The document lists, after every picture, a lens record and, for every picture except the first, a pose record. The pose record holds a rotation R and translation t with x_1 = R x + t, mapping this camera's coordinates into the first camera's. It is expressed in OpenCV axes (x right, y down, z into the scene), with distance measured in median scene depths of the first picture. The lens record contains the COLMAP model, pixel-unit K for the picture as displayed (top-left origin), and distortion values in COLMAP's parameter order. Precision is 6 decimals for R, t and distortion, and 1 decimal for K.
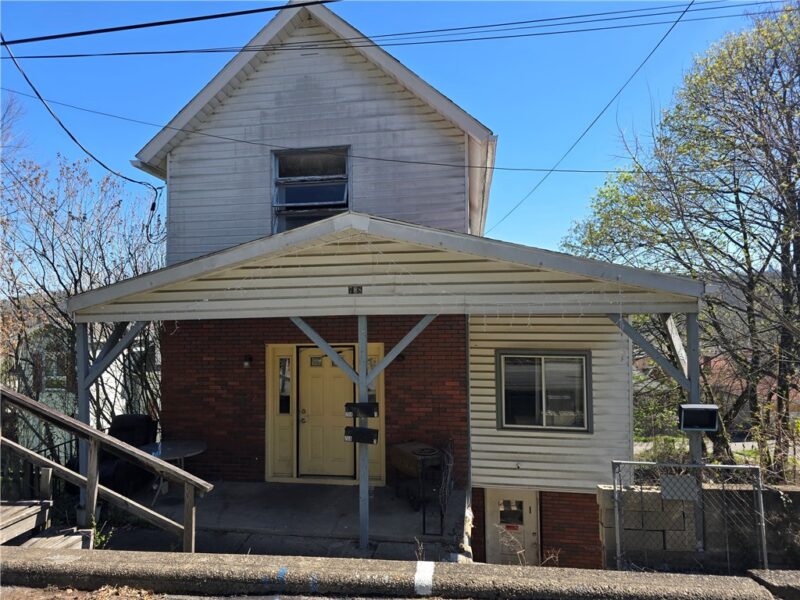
lens RADIAL K [[538.2, 0, 391.9], [0, 538.2, 307.5], [0, 0, 1]] dist [0.050058, -0.036206]
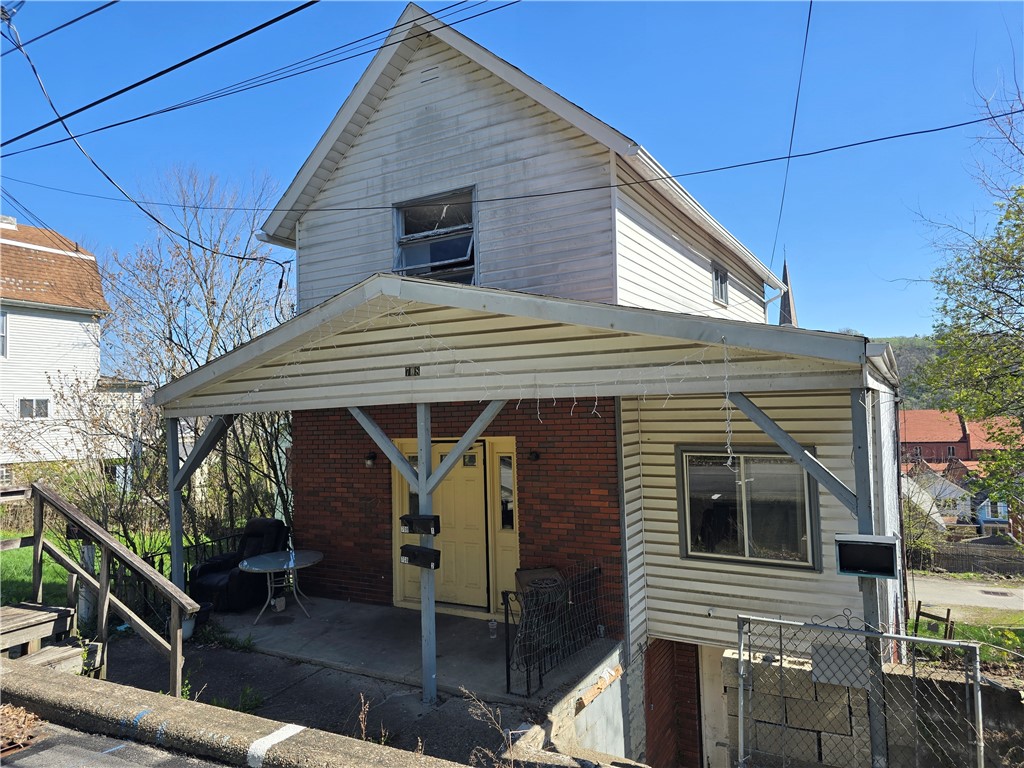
lens RADIAL K [[688.8, 0, 514.8], [0, 688.8, 380.9], [0, 0, 1]] dist [0.050058, -0.036206]
pose [[0.937812, -0.034208, -0.345455, 0.329013], [0.031314, 0.999412, -0.013956, 0.000199], [0.345729, 0.002271, 0.938332, 0.079635]]
